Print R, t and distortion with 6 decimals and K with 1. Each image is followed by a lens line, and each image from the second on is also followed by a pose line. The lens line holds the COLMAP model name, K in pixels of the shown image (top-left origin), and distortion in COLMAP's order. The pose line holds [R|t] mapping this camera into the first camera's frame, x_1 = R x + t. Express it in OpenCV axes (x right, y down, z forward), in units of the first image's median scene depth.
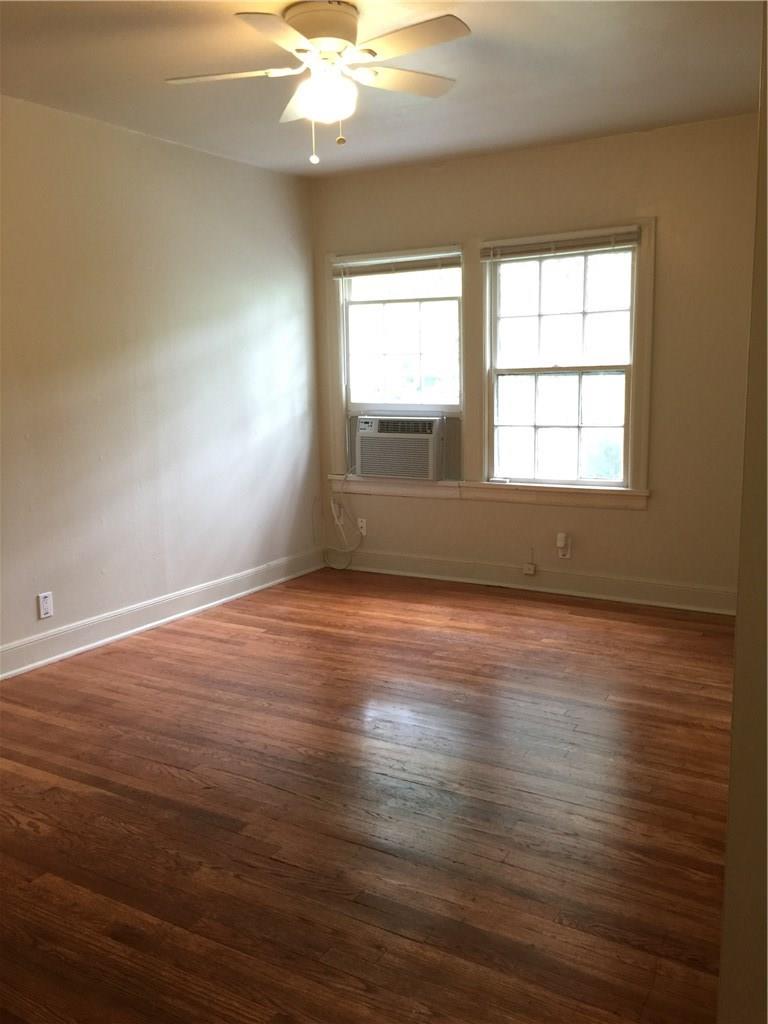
lens RADIAL K [[887.0, 0, 380.4], [0, 887.0, 507.2], [0, 0, 1]] dist [0.089686, -0.153892]
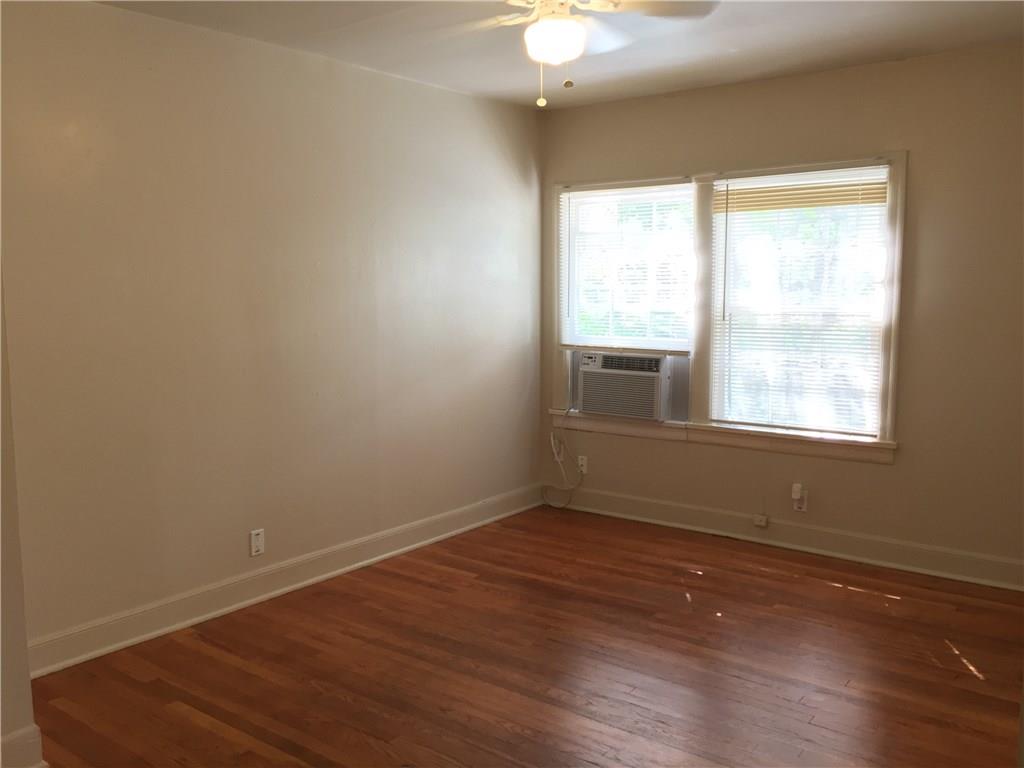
lens RADIAL K [[887.0, 0, 512.0], [0, 887.0, 384.0], [0, 0, 1]] dist [0.089686, -0.153892]
pose [[0.994022, 0.027725, -0.105606, 0.003683], [-0.032035, 0.998712, -0.039338, -0.035299], [0.104379, 0.042486, 0.993630, 0.045355]]
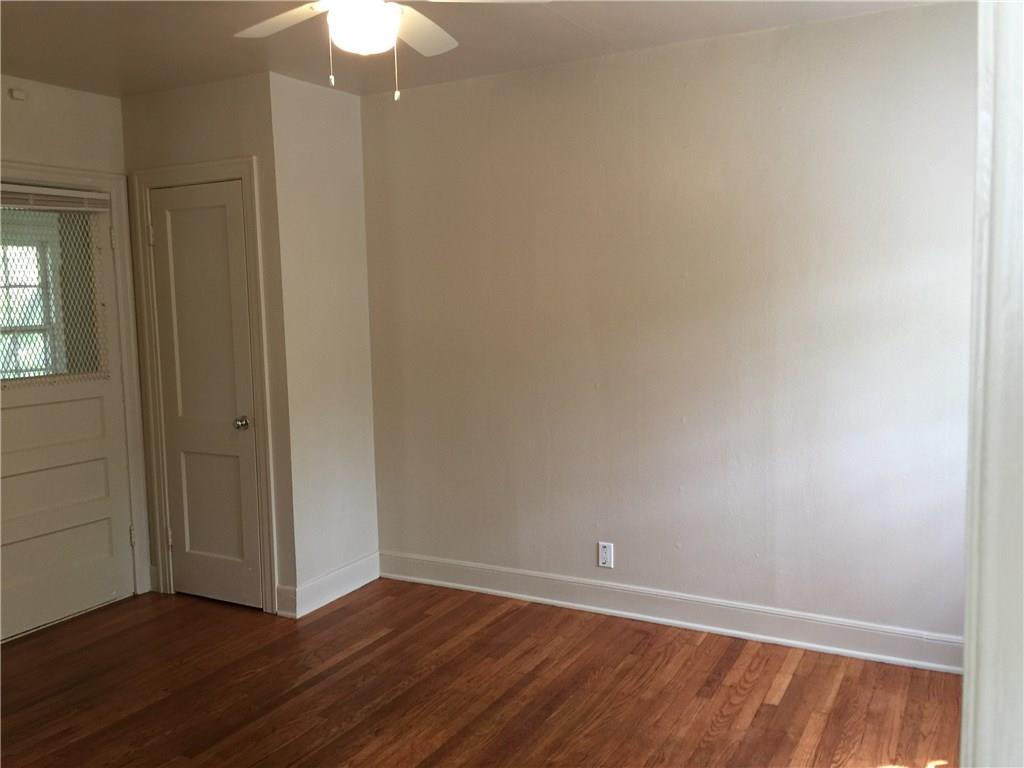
lens RADIAL K [[887.0, 0, 512.0], [0, 887.0, 384.0], [0, 0, 1]] dist [0.089686, -0.153892]
pose [[0.054941, 0.116128, -0.991714, 0.585641], [-0.137746, 0.984599, 0.107664, -0.171759], [0.988943, 0.130689, 0.070091, 0.808384]]
